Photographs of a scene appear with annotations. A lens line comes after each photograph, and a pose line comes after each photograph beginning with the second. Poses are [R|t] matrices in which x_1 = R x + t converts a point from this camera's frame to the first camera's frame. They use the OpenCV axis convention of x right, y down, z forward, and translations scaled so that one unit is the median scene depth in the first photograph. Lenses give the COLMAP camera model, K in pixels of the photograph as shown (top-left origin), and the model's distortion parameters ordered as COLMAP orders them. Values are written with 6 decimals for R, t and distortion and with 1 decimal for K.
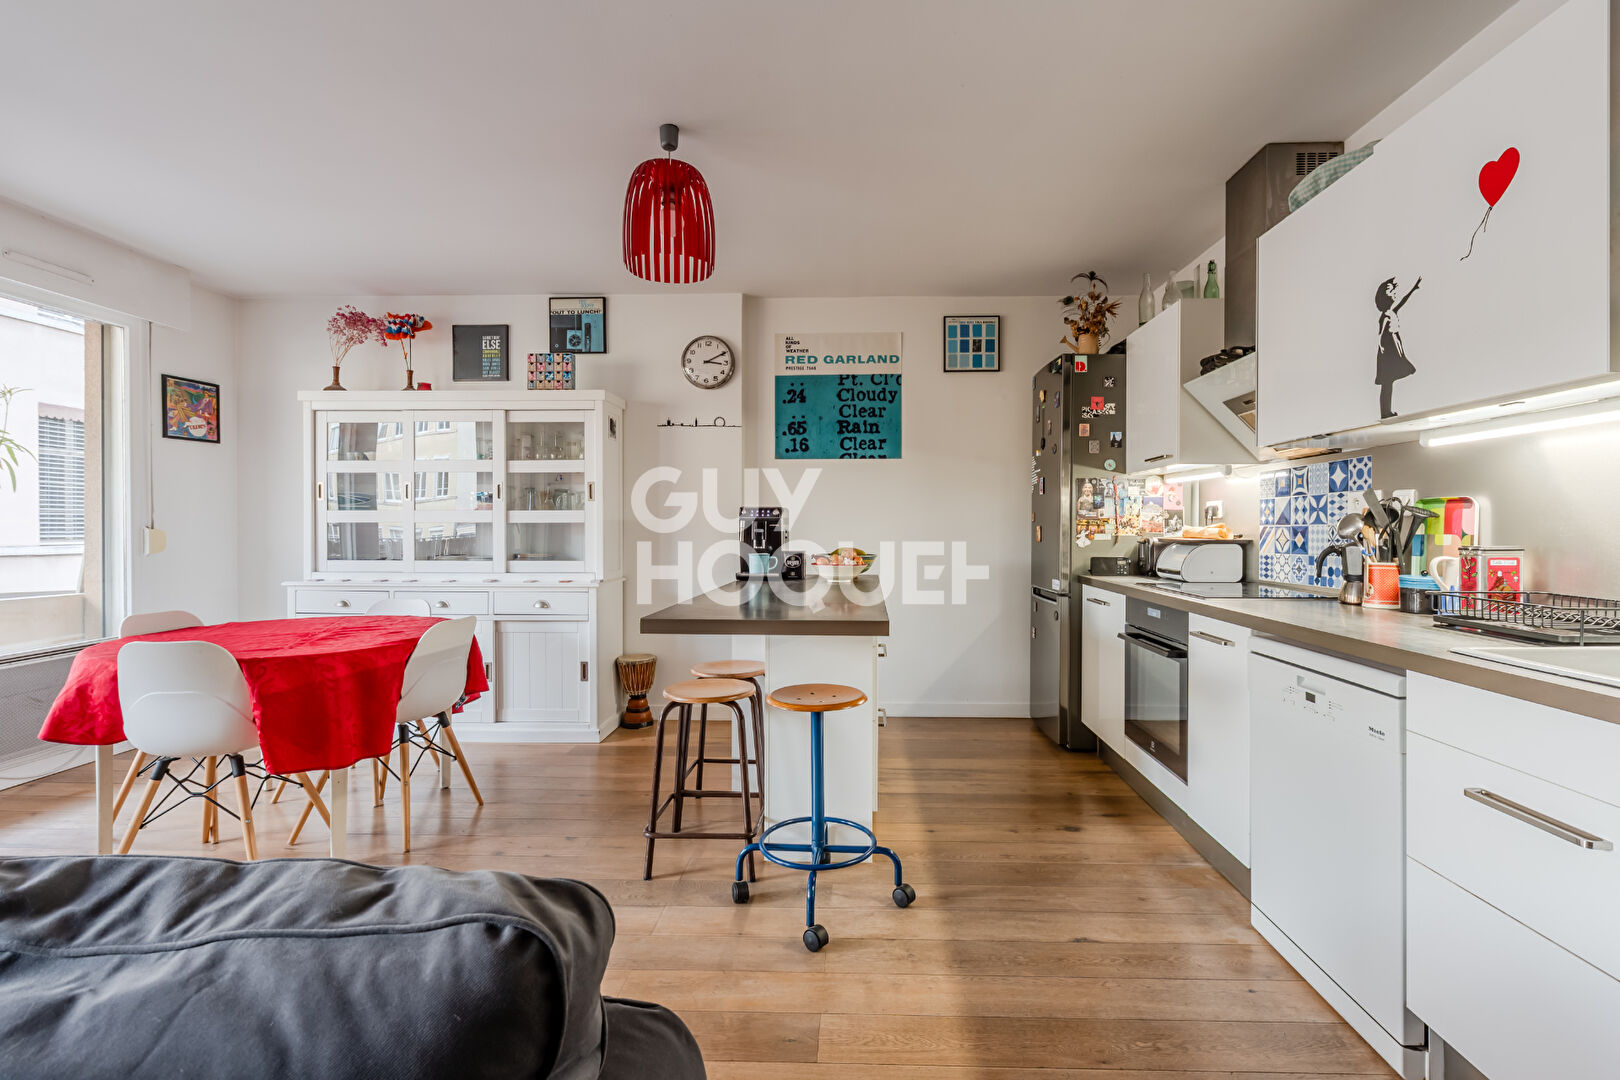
lens RADIAL K [[729.9, 0, 816.7], [0, 729.9, 529.8], [0, 0, 1]] dist [0.007004, -0.001722]
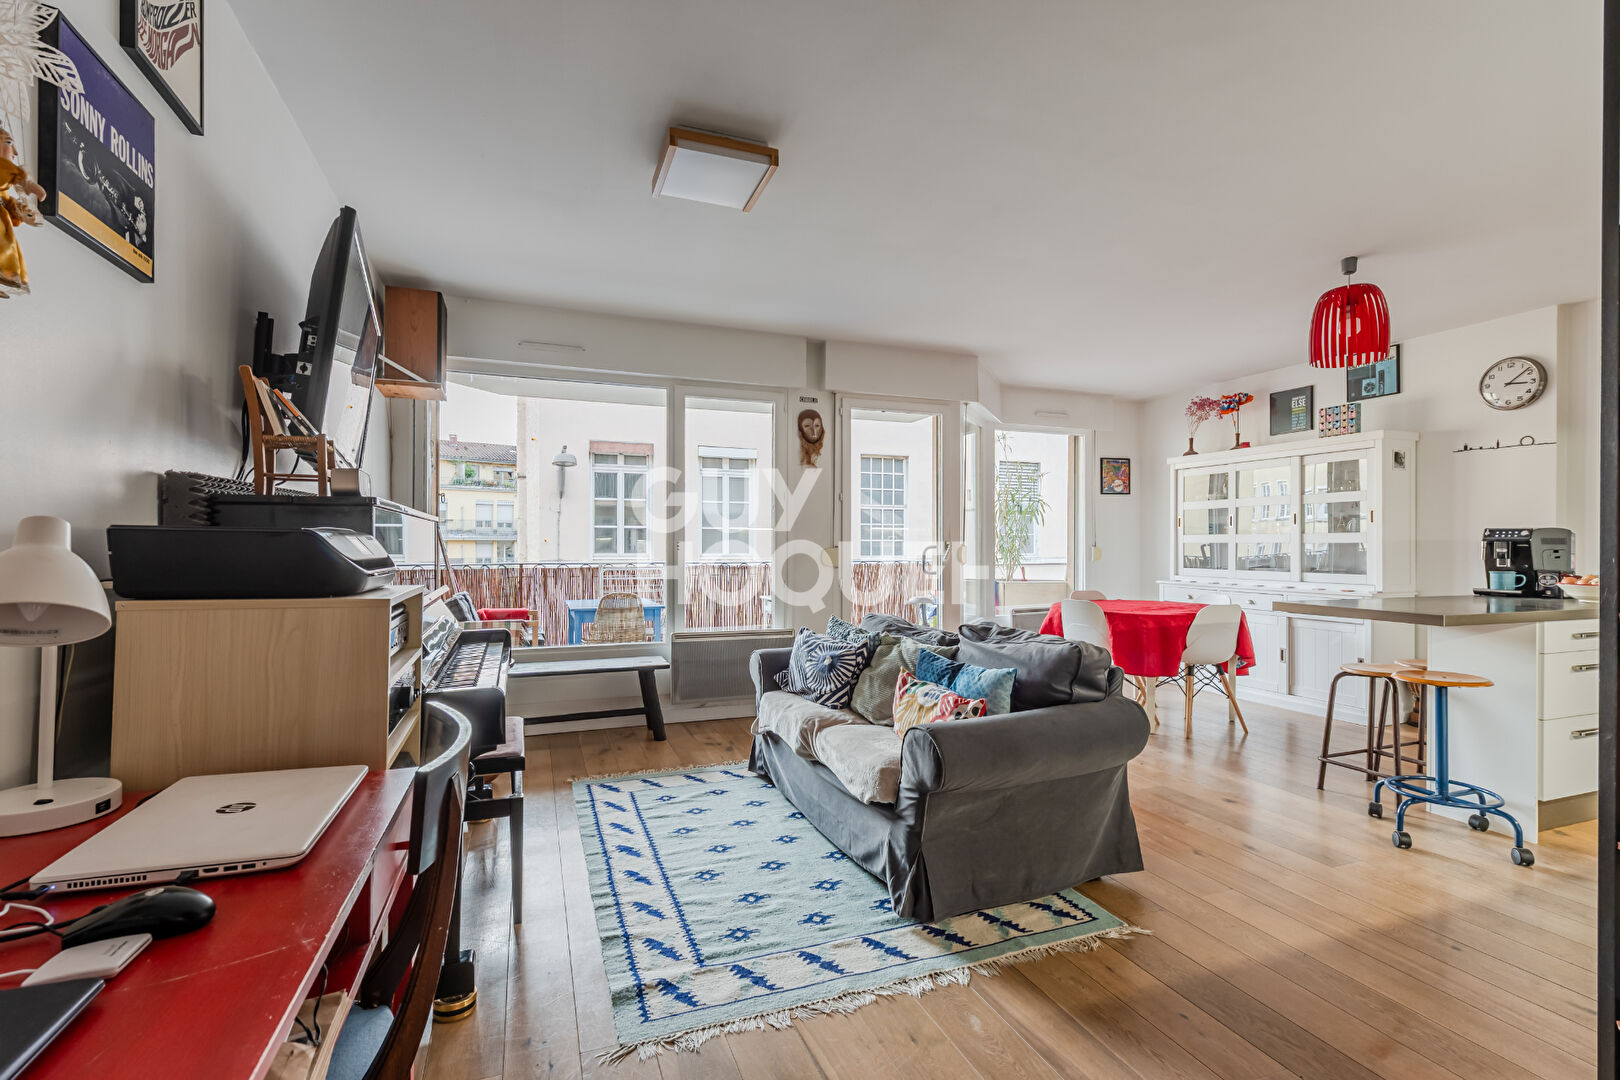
lens RADIAL K [[701.2, 0, 826.5], [0, 701.2, 546.0], [0, 0, 1]] dist [0.004333, -0.002199]
pose [[0.400050, 0.002633, -0.916490, 0.498917], [-0.005709, 0.999984, 0.000381, -0.000165], [0.916476, 0.005080, 0.400058, -0.349220]]
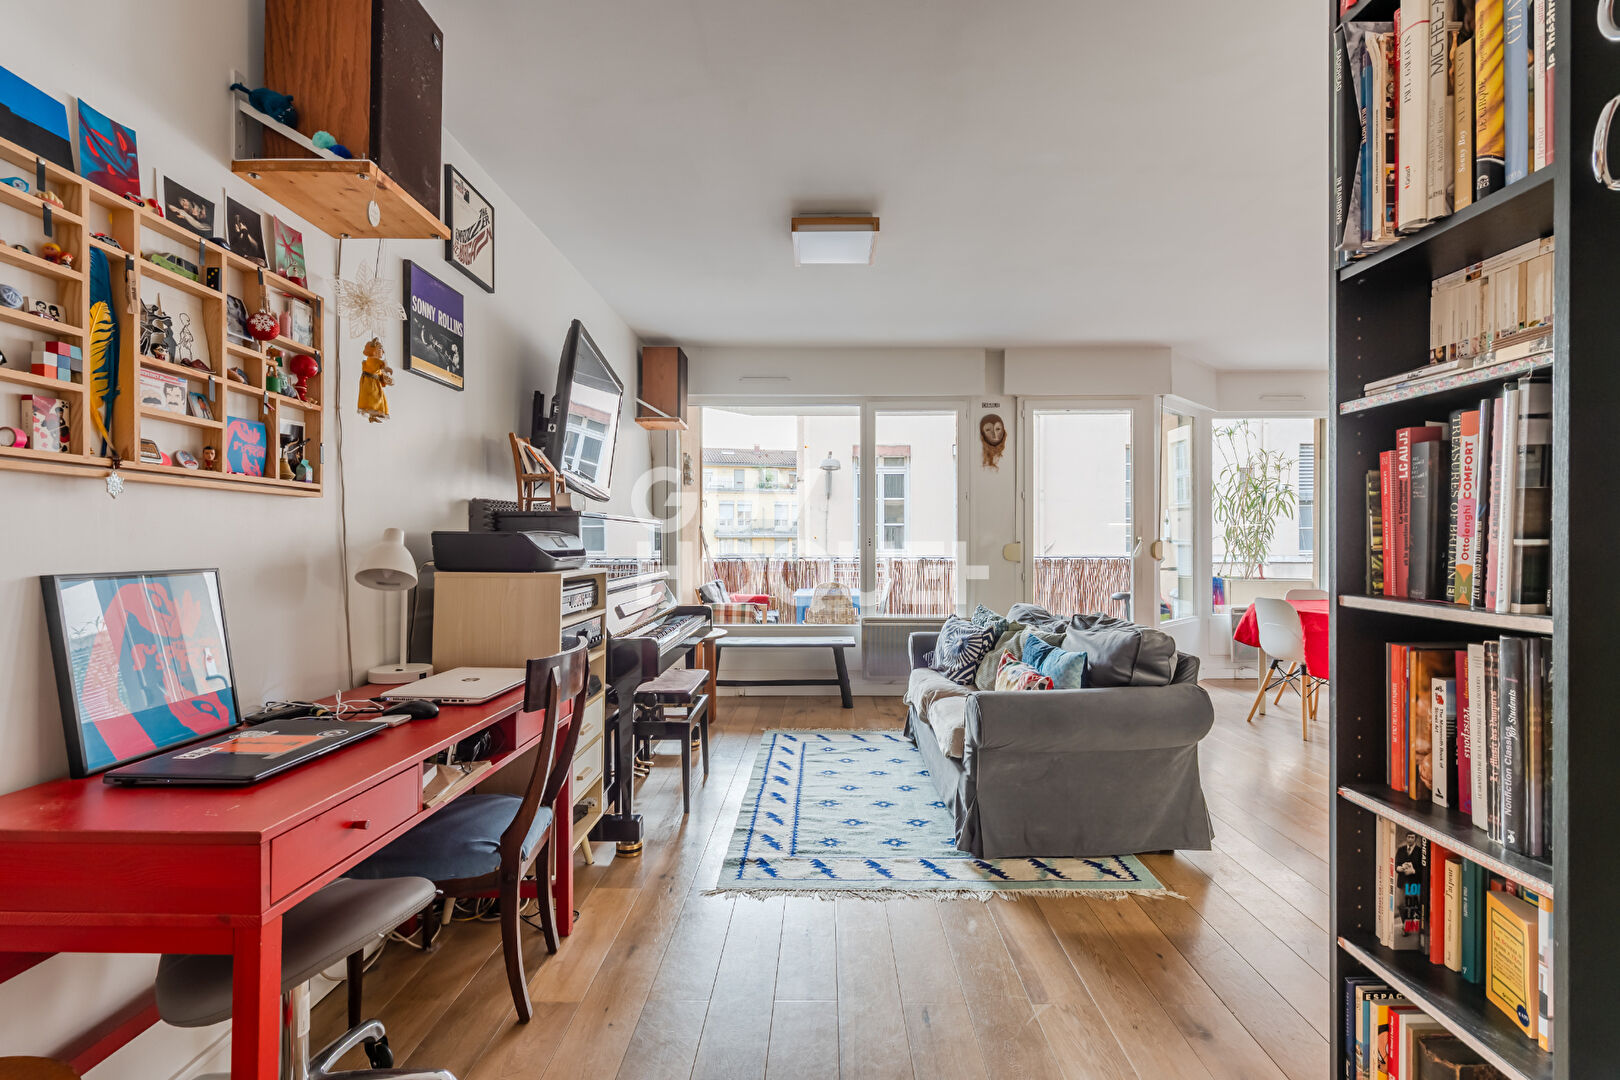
lens RADIAL K [[701.2, 0, 848.9], [0, 701.2, 544.2], [0, 0, 1]] dist [0.004333, -0.002199]
pose [[0.053112, 0.005176, -0.998575, 0.710690], [-0.003259, 0.999982, 0.005010, -0.000627], [0.998583, 0.002989, 0.053127, -0.182893]]
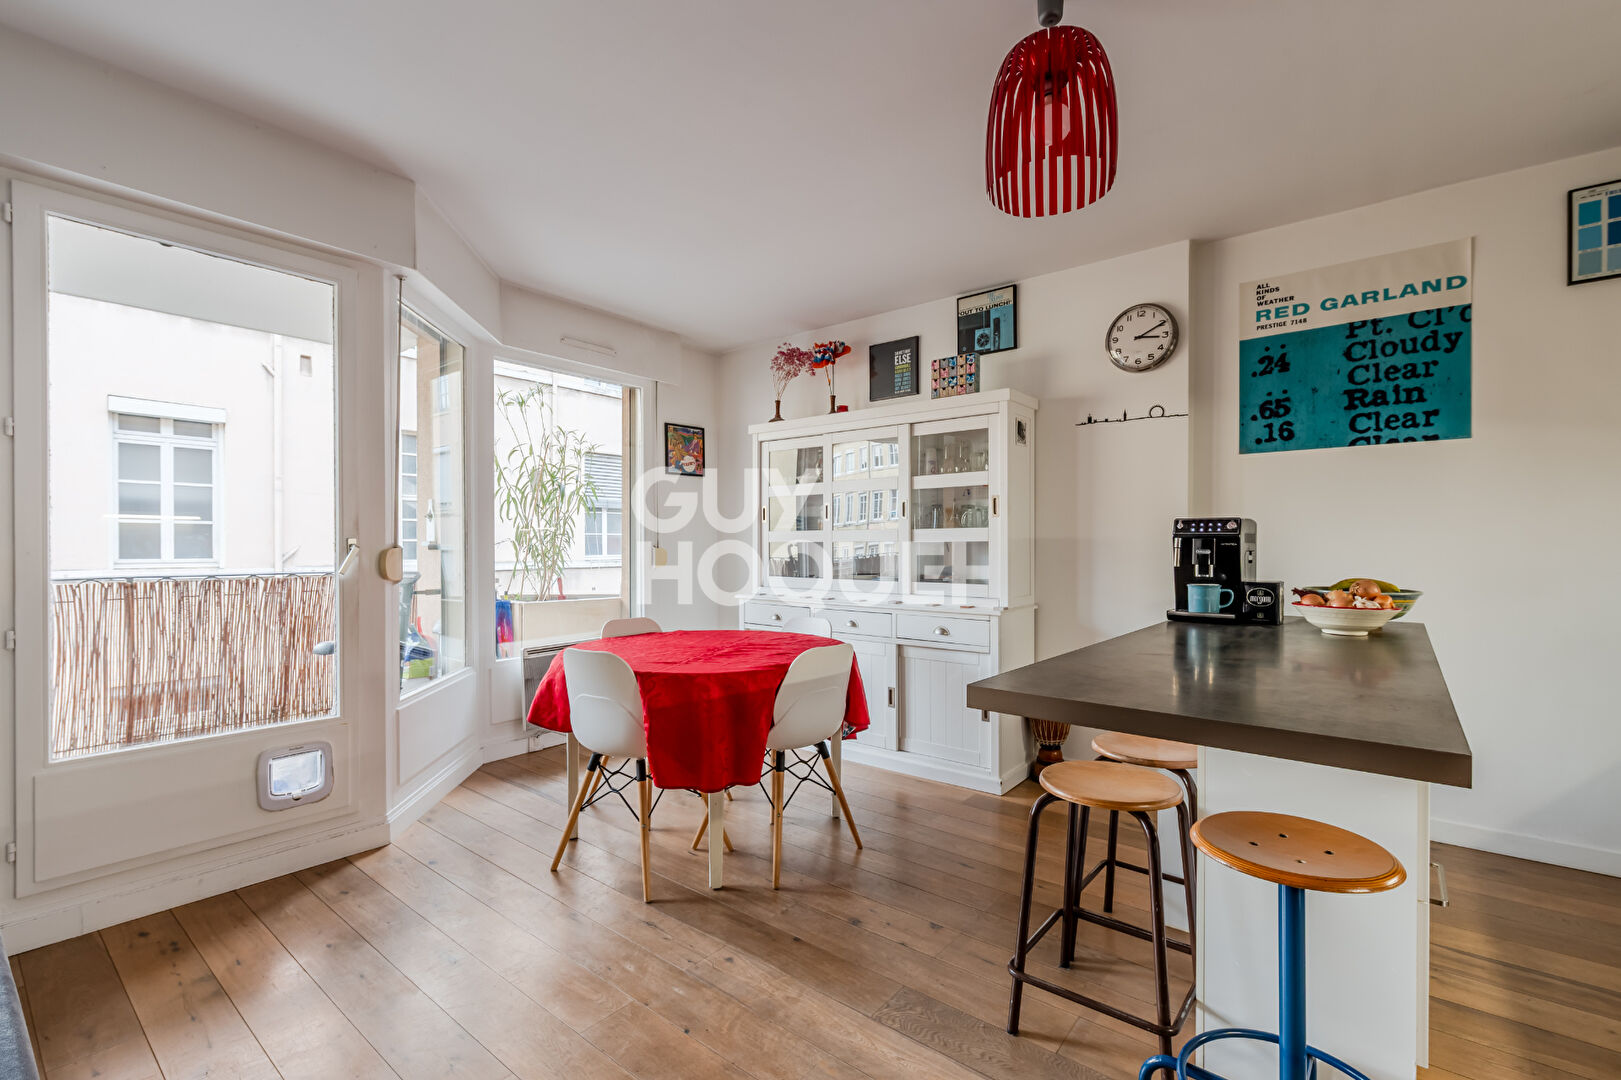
lens RADIAL K [[701.7, 0, 823.4], [0, 701.7, 548.3], [0, 0, 1]] dist [0.004333, -0.002199]
pose [[0.817467, 0.002000, -0.575972, 0.012191], [-0.001393, 0.999998, 0.001495, -0.003006], [0.575973, -0.000420, 0.817468, 0.247085]]
